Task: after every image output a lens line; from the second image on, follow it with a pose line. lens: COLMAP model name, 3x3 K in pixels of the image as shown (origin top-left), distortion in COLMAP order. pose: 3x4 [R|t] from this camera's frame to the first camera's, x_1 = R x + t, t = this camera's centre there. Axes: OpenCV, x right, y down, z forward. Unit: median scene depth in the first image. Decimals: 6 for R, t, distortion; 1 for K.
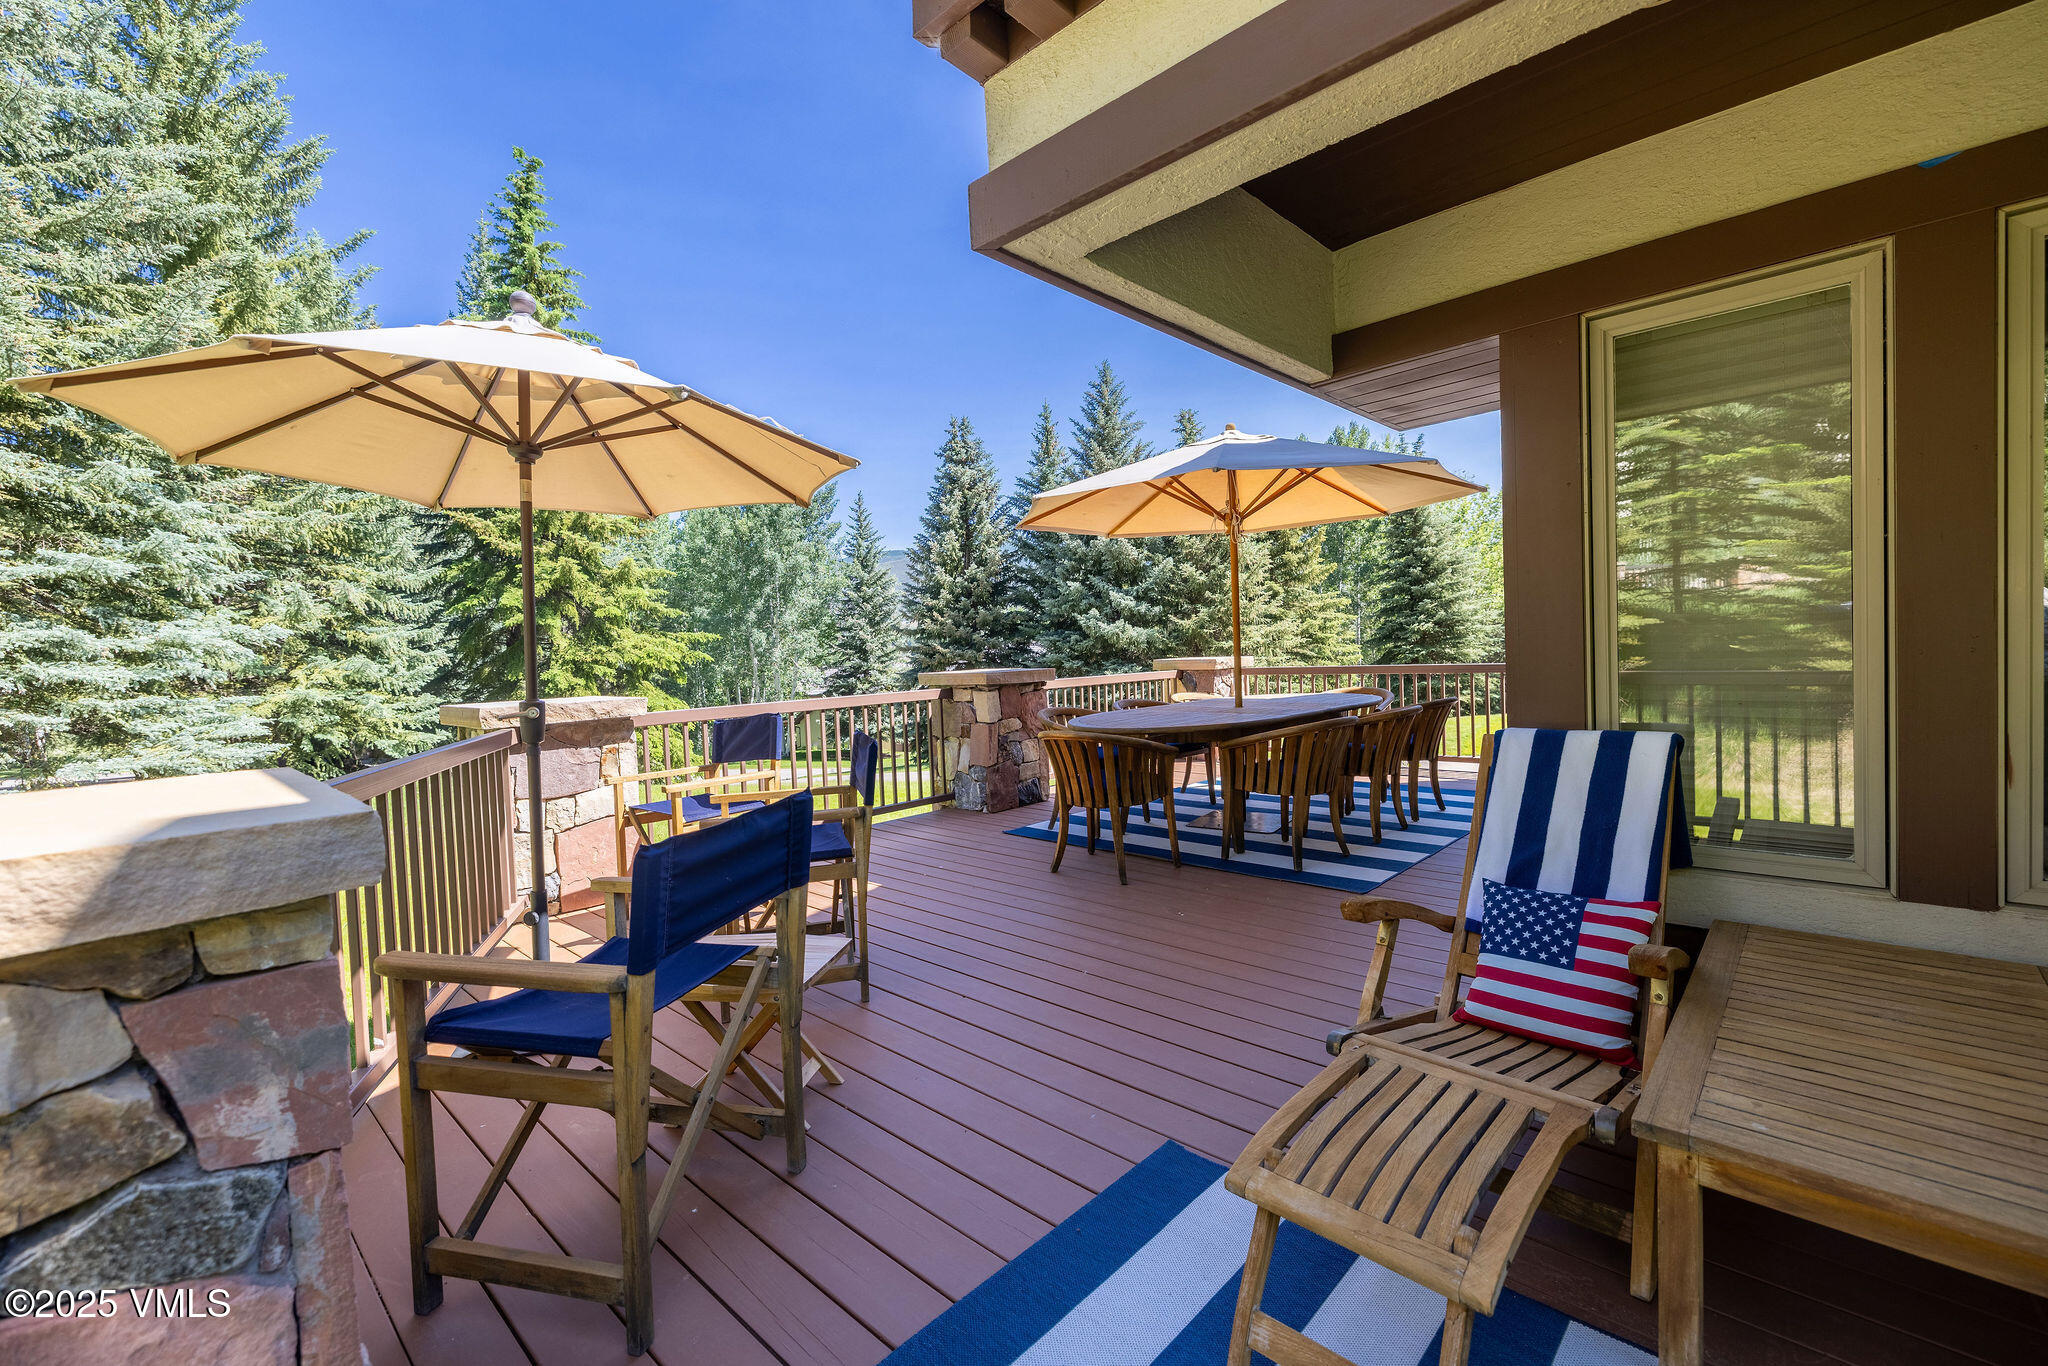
lens RADIAL K [[865.8, 0, 1026.7], [0, 865.8, 674.6], [0, 0, 1]] dist [0.002682, -0.000707]
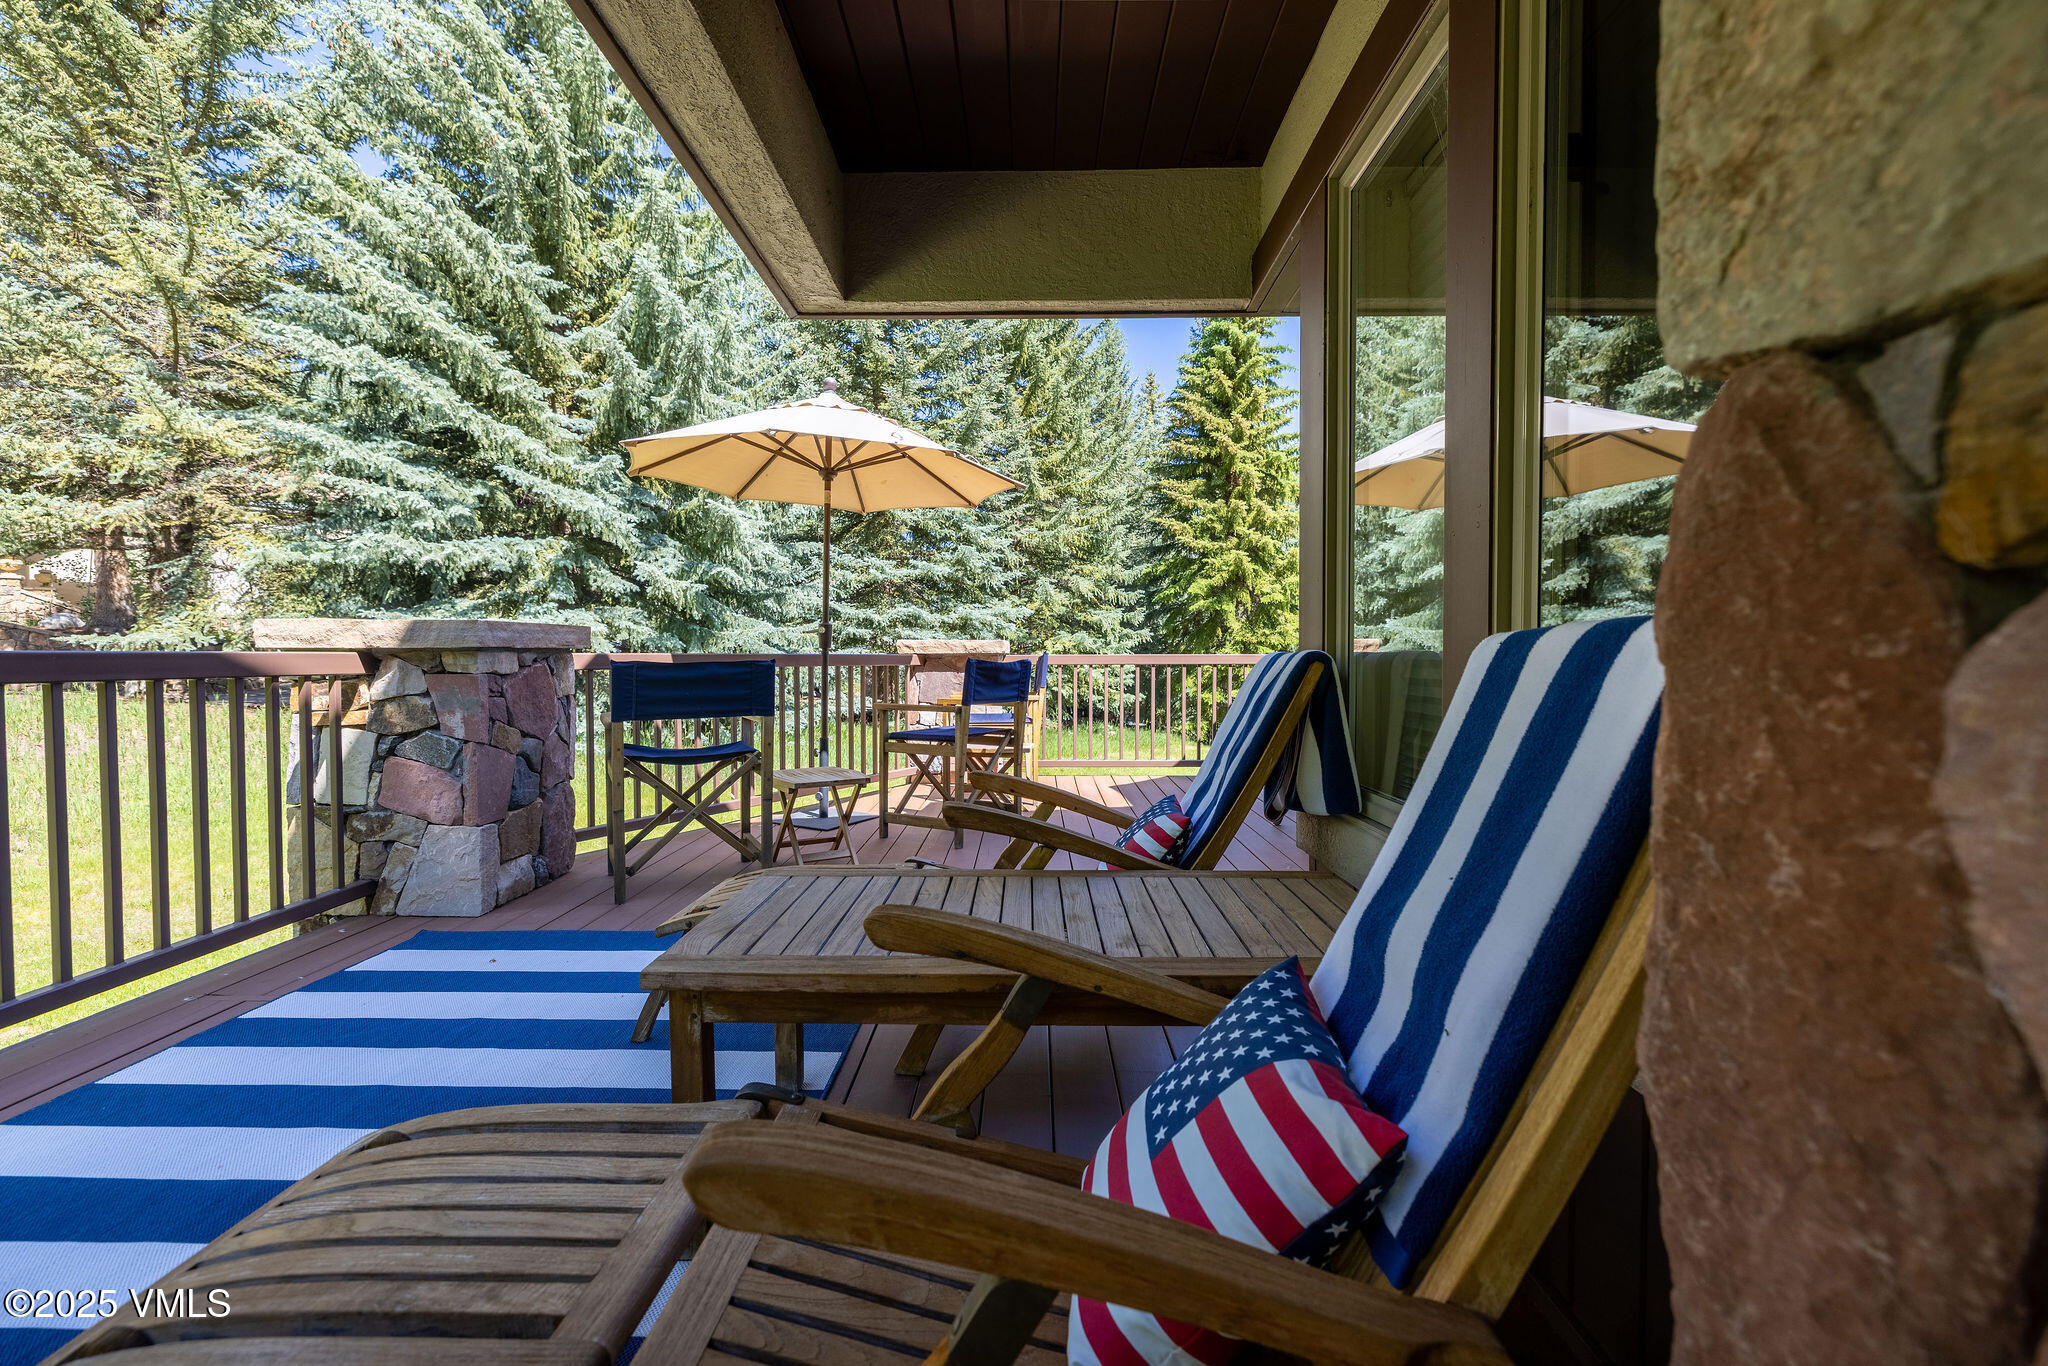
lens RADIAL K [[865.8, 0, 1026.0], [0, 865.8, 680.5], [0, 0, 1]] dist [0.002682, -0.000707]
pose [[0.677351, 0.058819, -0.733305, 0.112952], [-0.048132, 0.998206, 0.035608, 0.007542], [0.734084, 0.011176, 0.678967, 0.018597]]
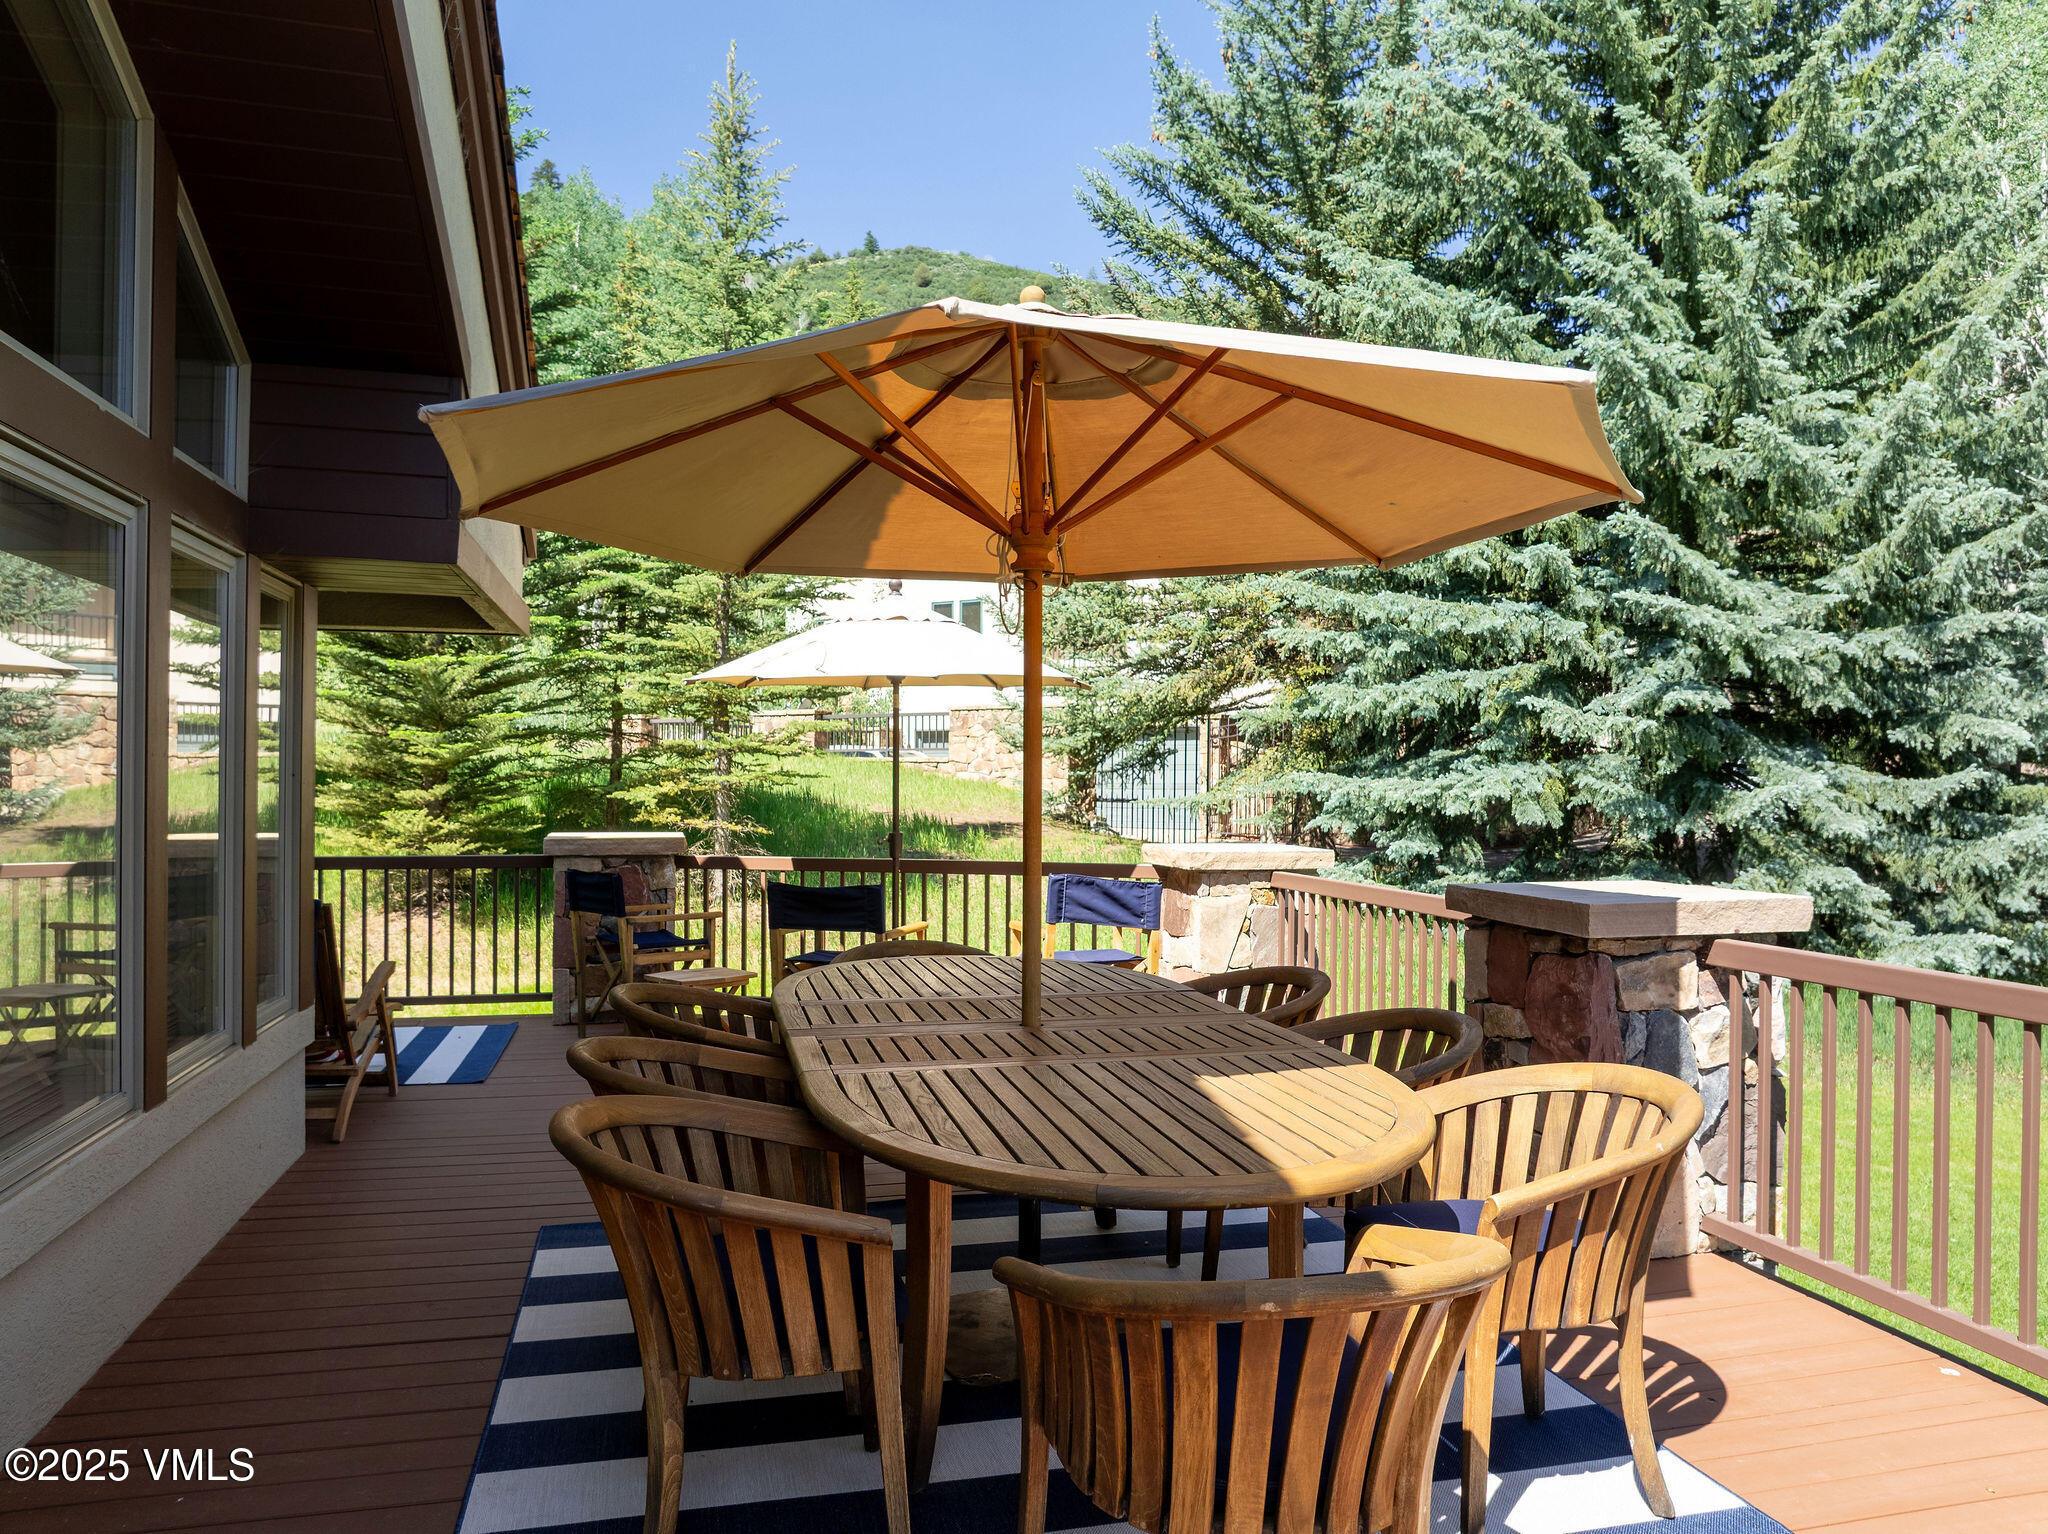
lens RADIAL K [[1464.2, 0, 1029.6], [0, 1464.2, 770.7], [0, 0, 1]] dist [-0.026762, -0.002098]
pose [[-0.542825, 0.033407, -0.839181, 0.193438], [-0.007788, 0.998965, 0.044805, -0.026245], [0.839810, 0.030857, -0.542004, 0.335636]]
